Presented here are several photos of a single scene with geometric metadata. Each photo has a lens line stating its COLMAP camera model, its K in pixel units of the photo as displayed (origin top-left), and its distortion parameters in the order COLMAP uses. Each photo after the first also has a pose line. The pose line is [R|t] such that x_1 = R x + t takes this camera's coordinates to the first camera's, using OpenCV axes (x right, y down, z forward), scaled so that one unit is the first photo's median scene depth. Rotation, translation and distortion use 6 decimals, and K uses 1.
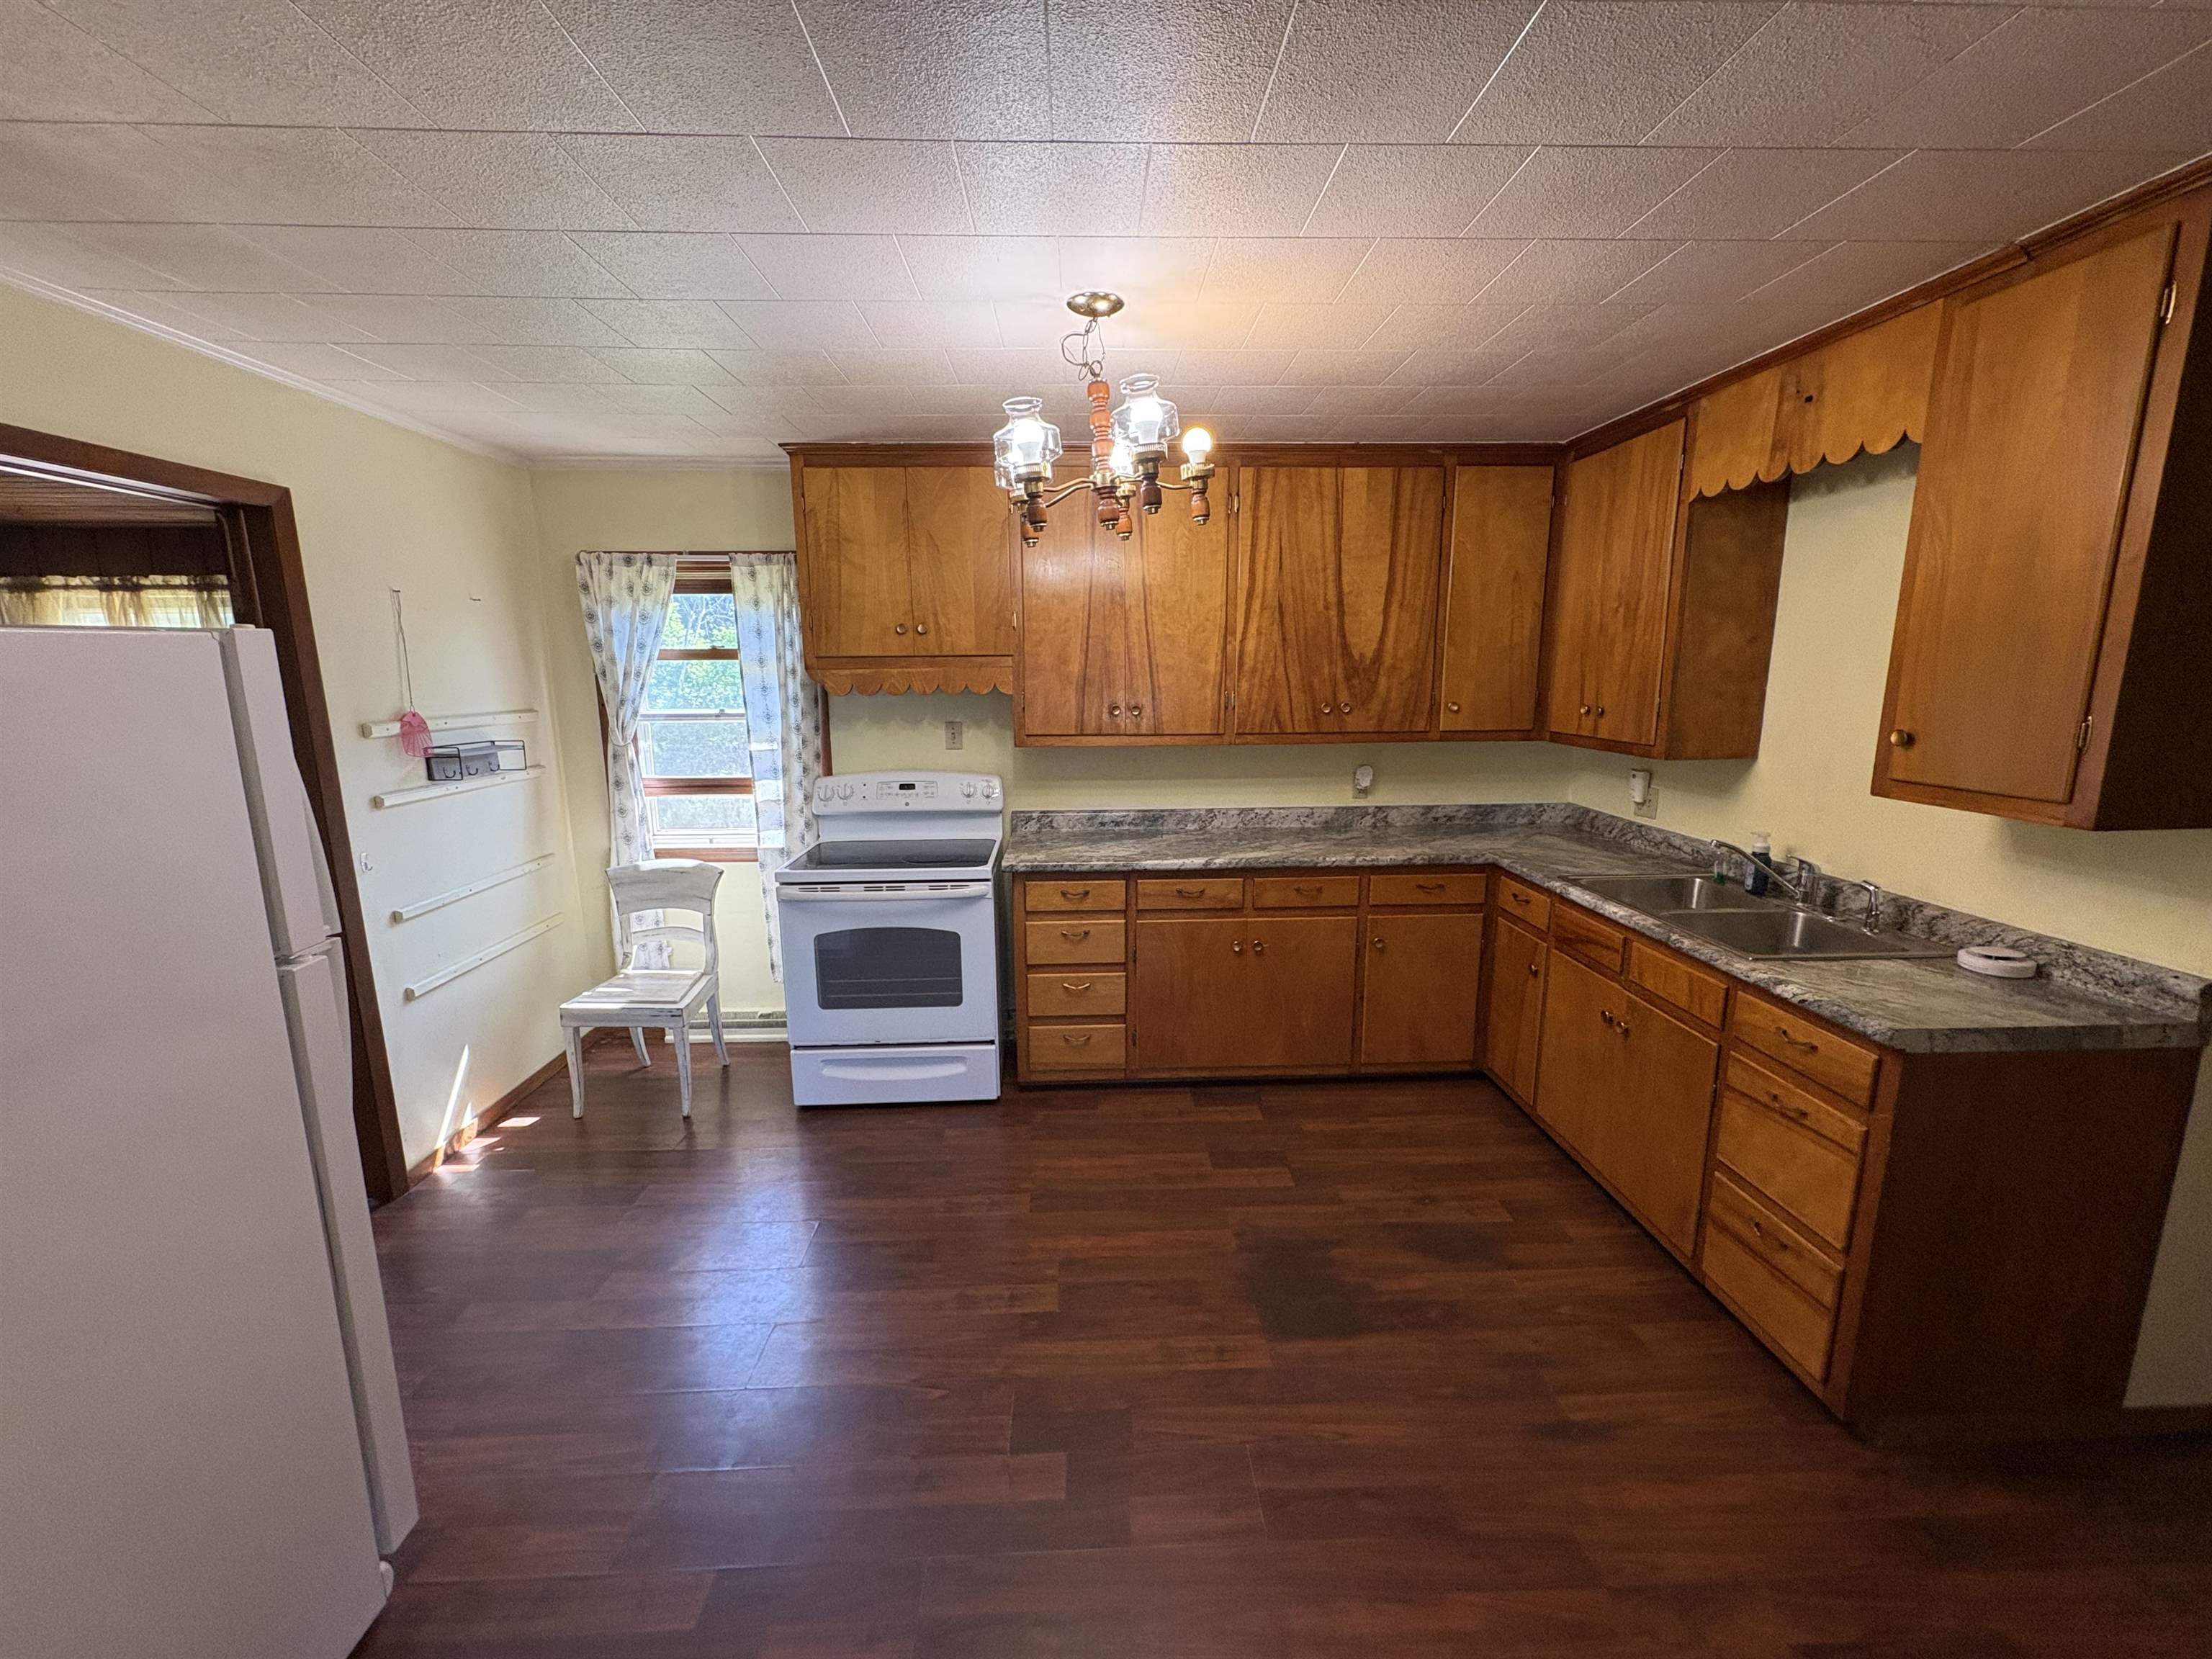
lens RADIAL K [[881.3, 0, 1105.5], [0, 881.3, 827.2], [0, 0, 1]] dist [-0.000406, 0.000532]
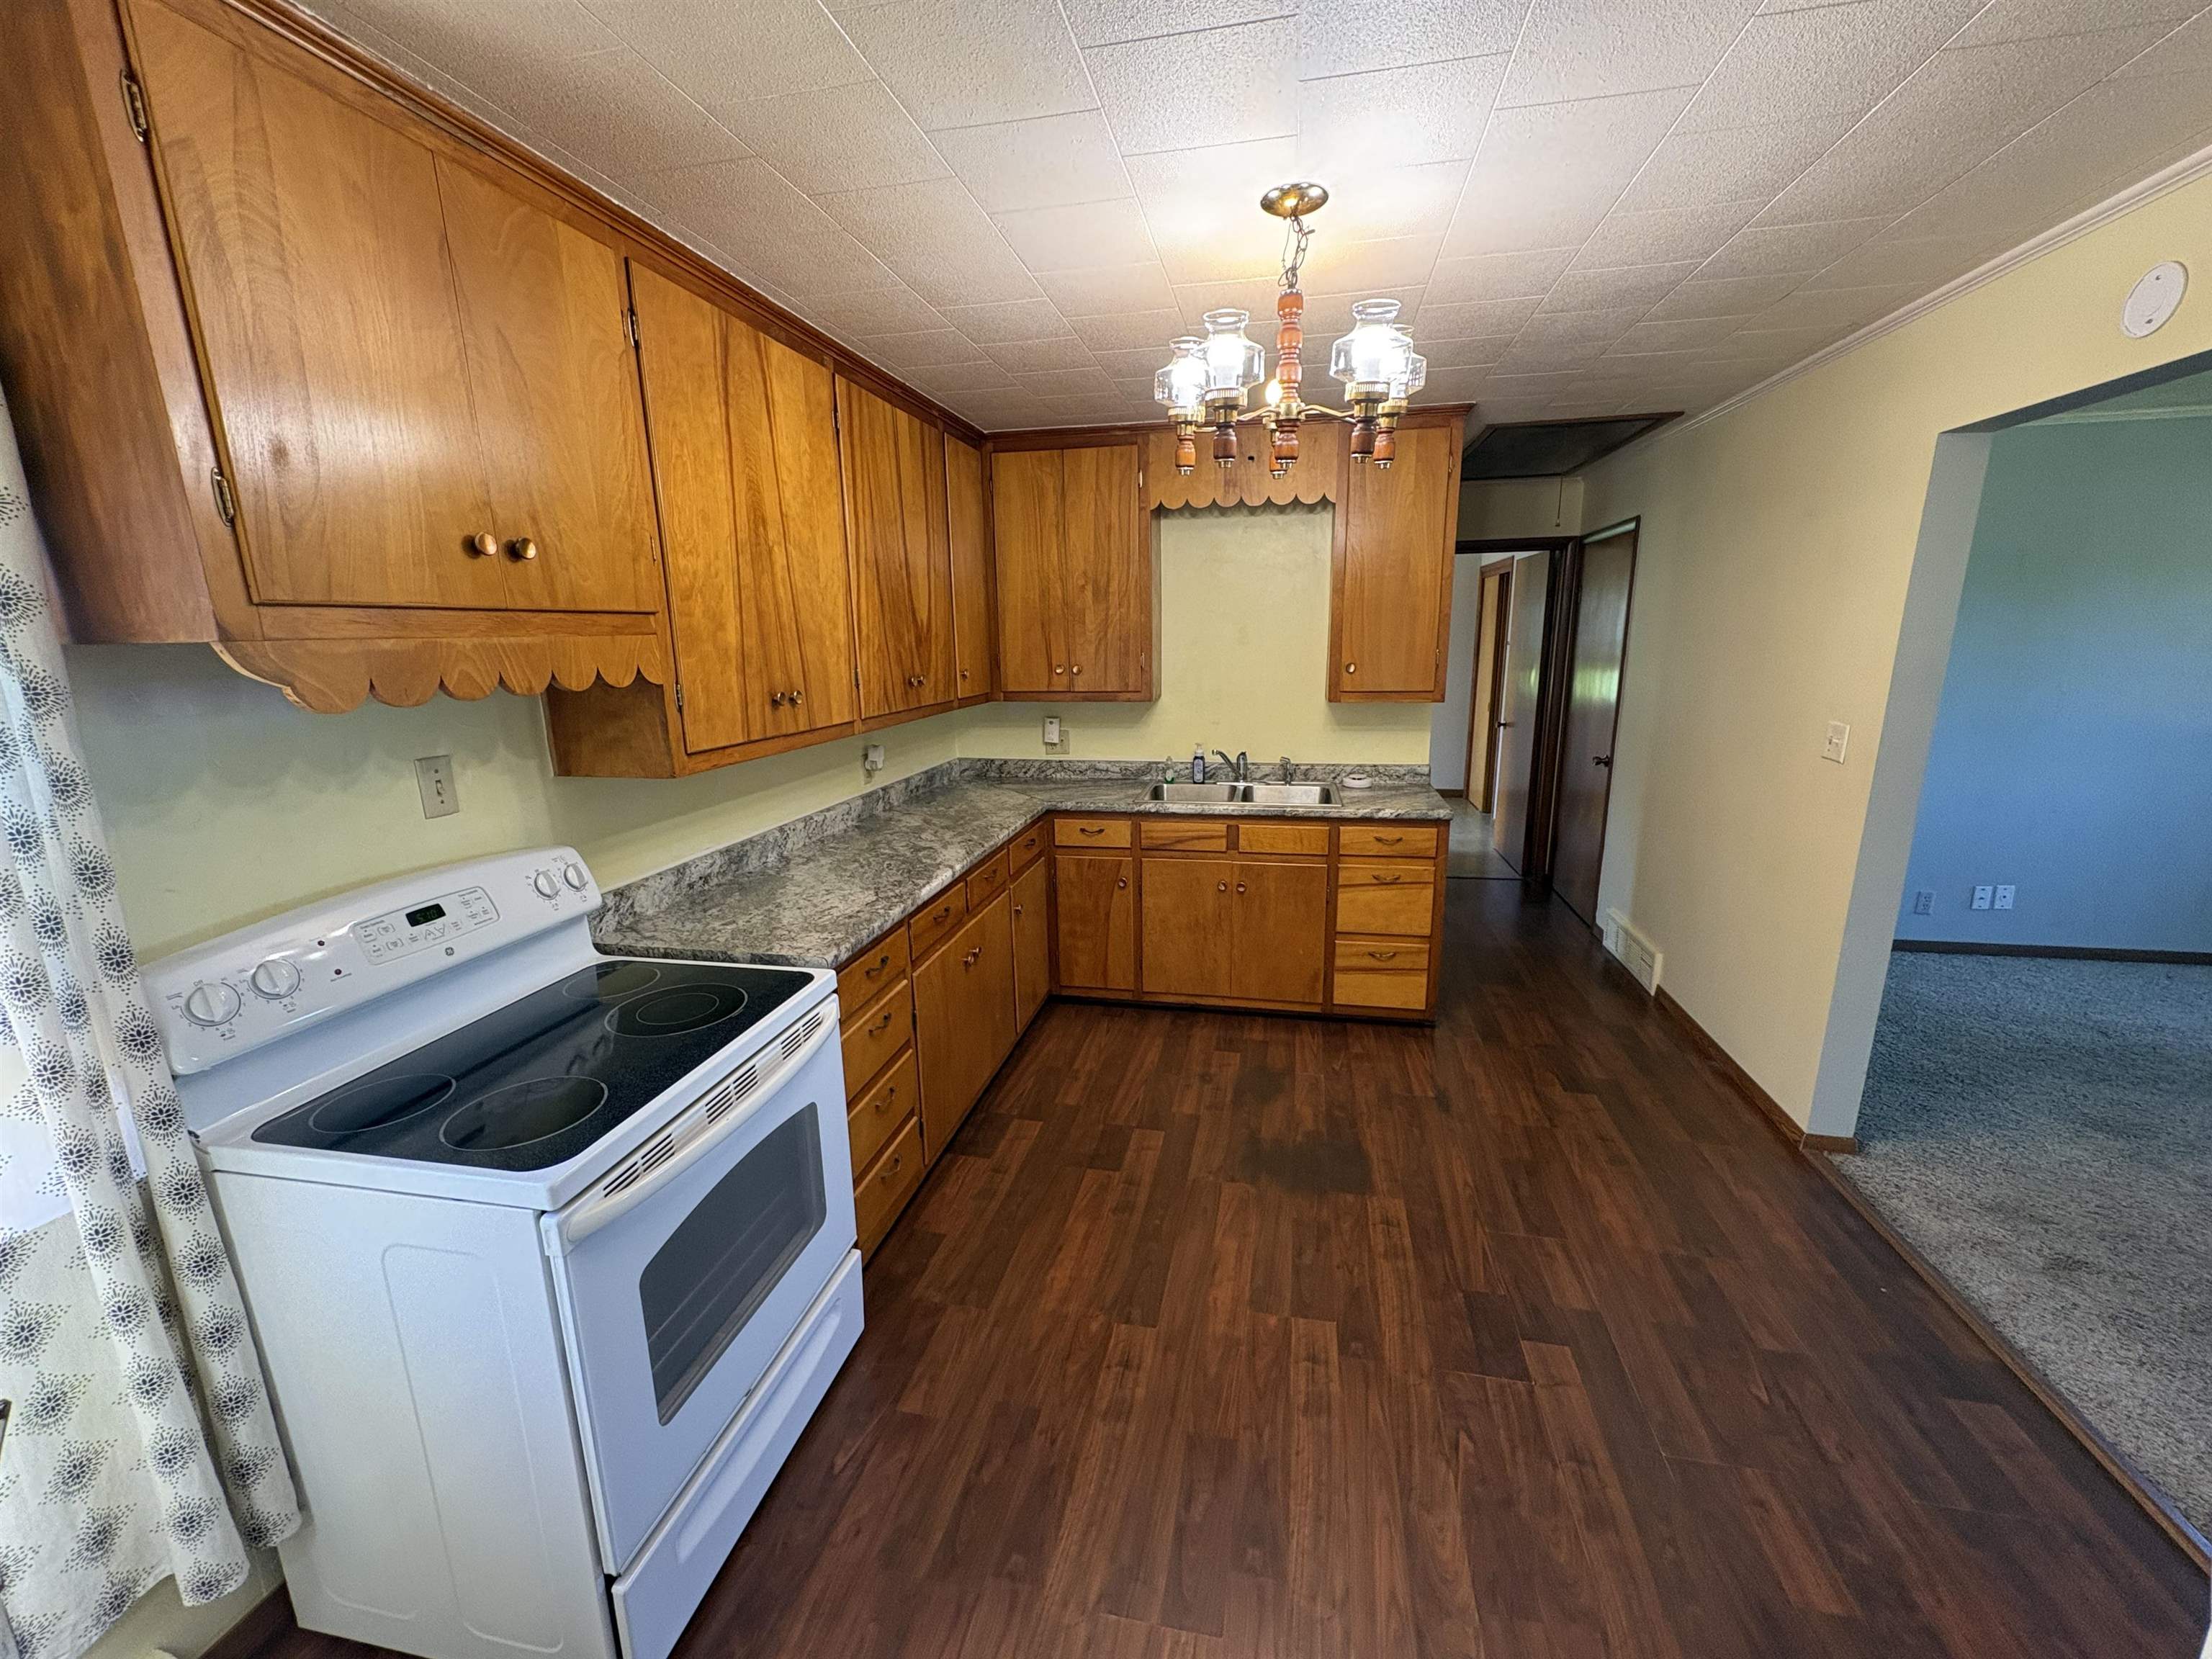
lens RADIAL K [[881.3, 0, 1107.5], [0, 881.3, 830.5], [0, 0, 1]] dist [-0.000406, 0.000532]
pose [[0.237803, -0.209610, 0.948427, -0.583512], [0.190046, 0.967606, 0.166197, -0.100771], [-0.952540, 0.140723, 0.269935, 0.598966]]
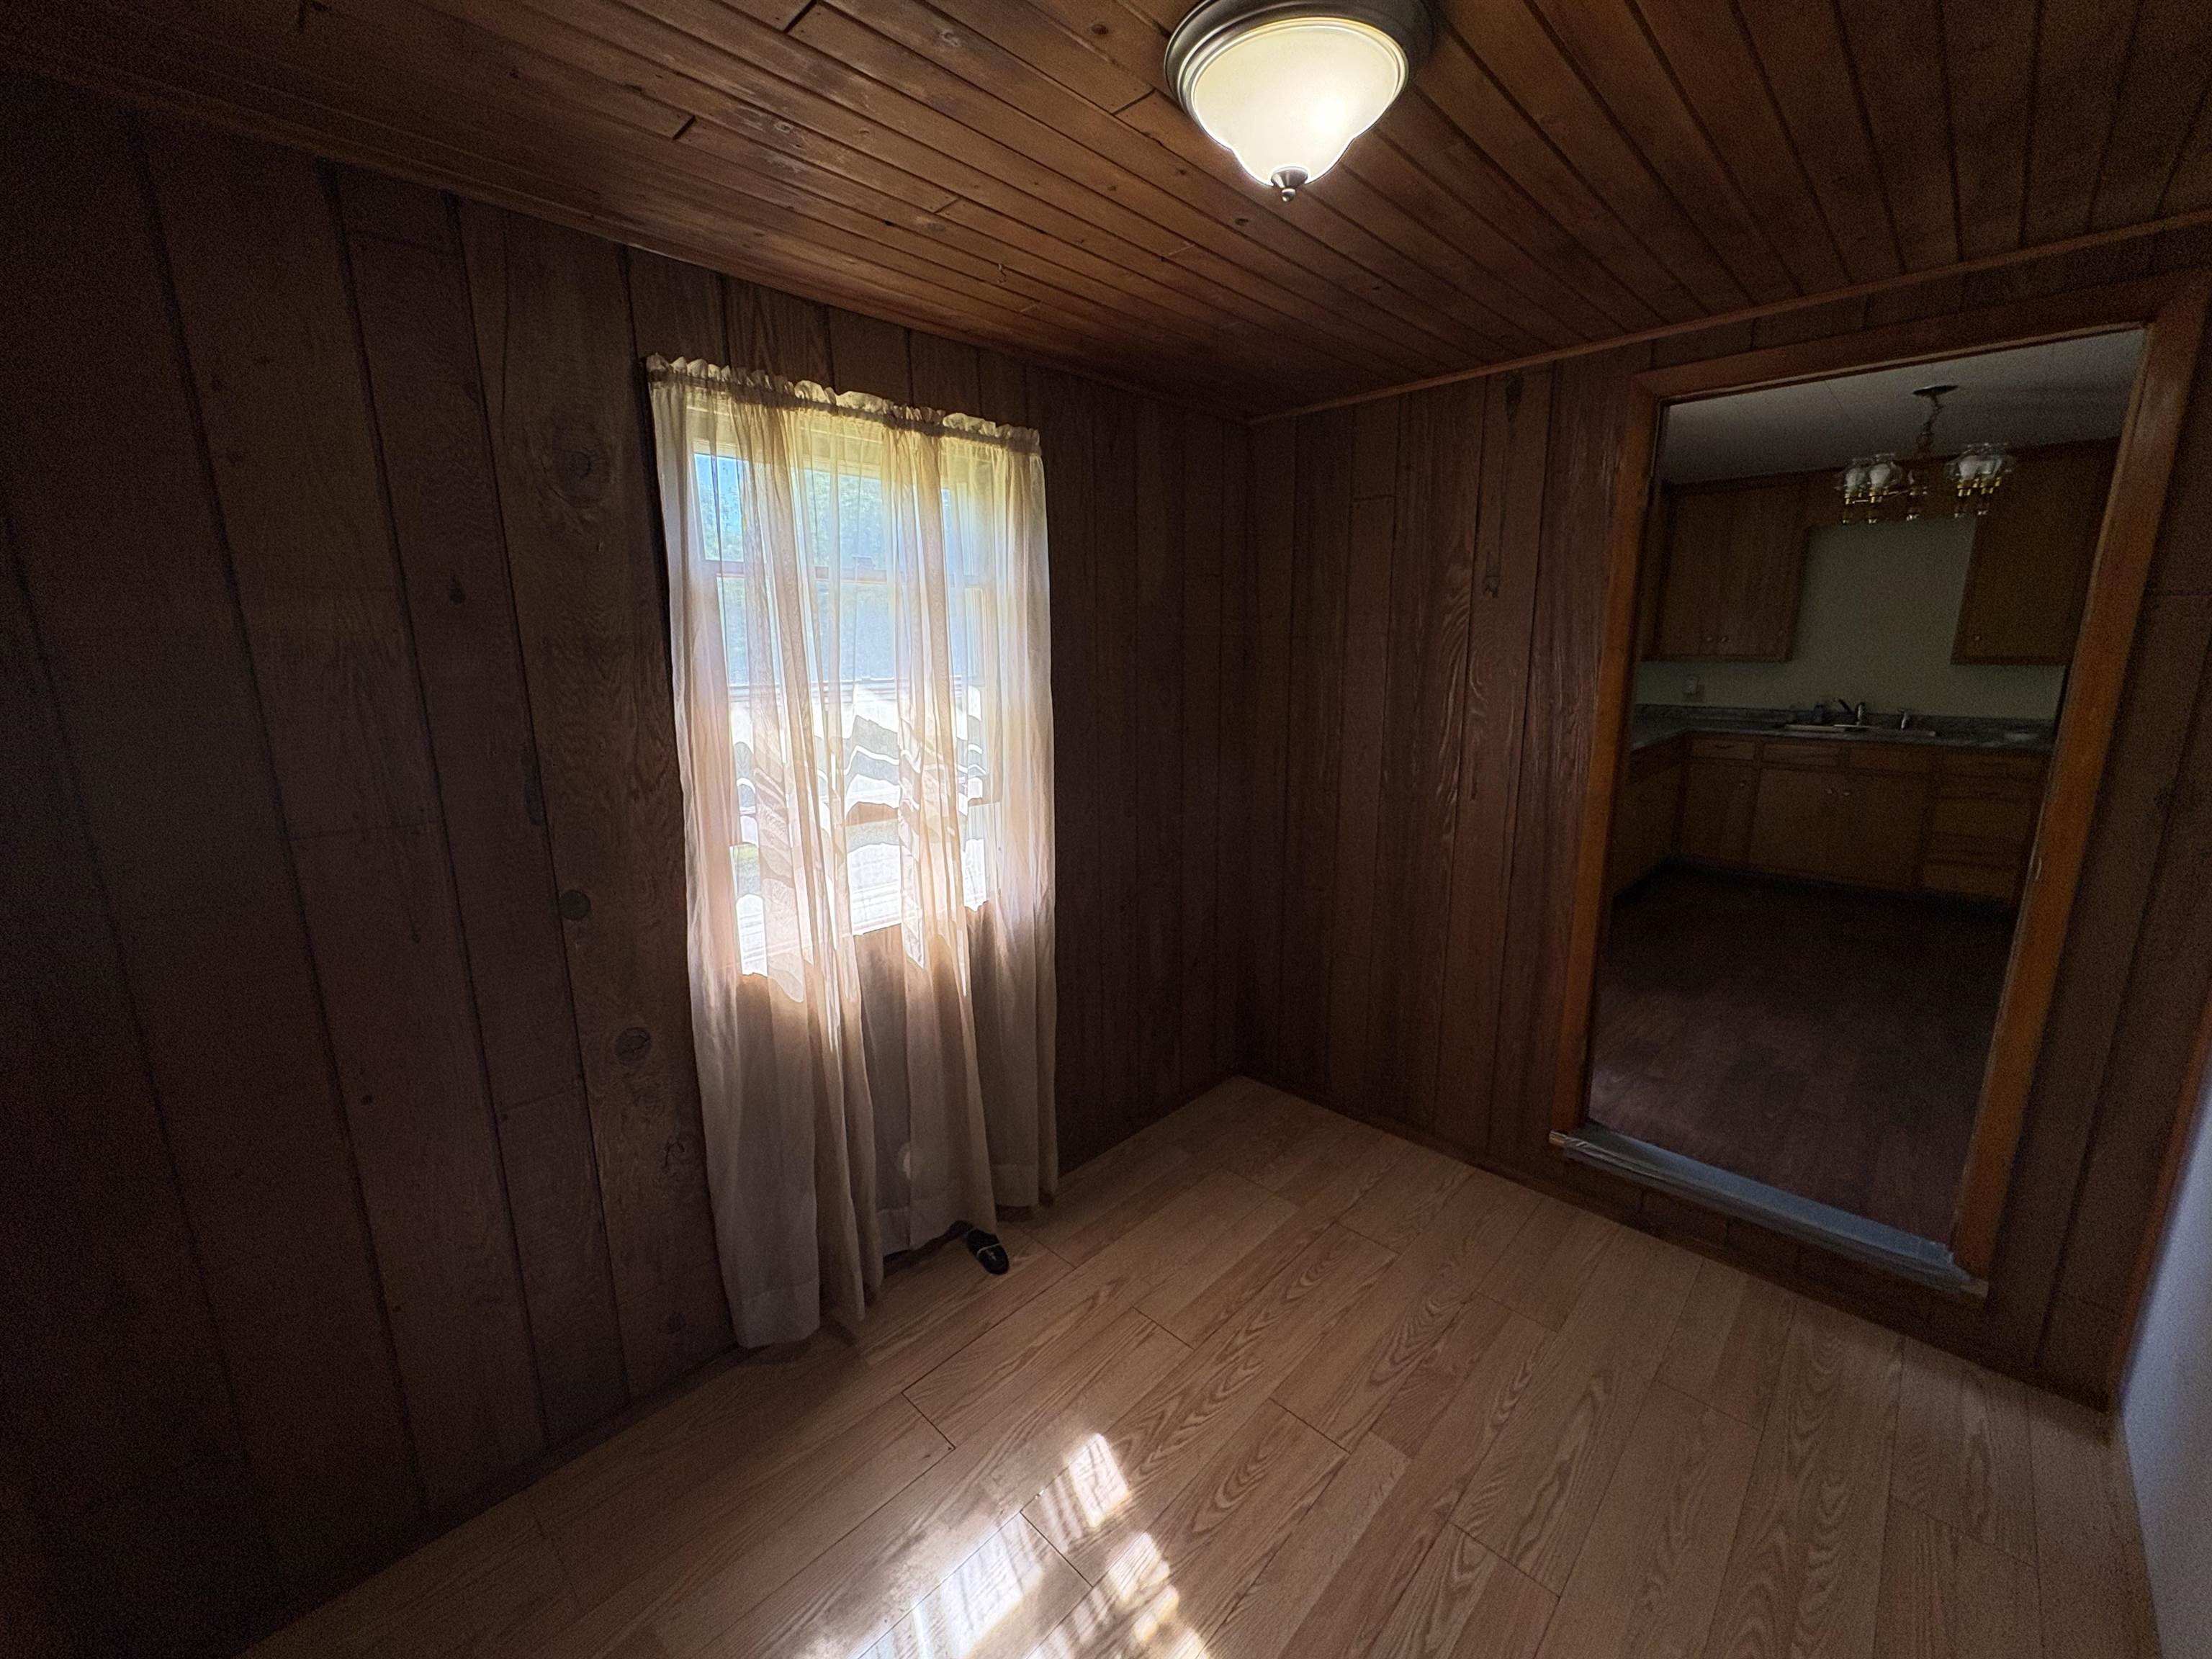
lens RADIAL K [[881.3, 0, 1095.9], [0, 881.3, 823.8], [0, 0, 1]] dist [-0.000406, 0.000532]
pose [[0.730066, -0.134949, 0.669920, -1.484904], [0.120956, 0.990348, 0.067681, -0.032130], [-0.672587, 0.031619, 0.739342, 0.495696]]
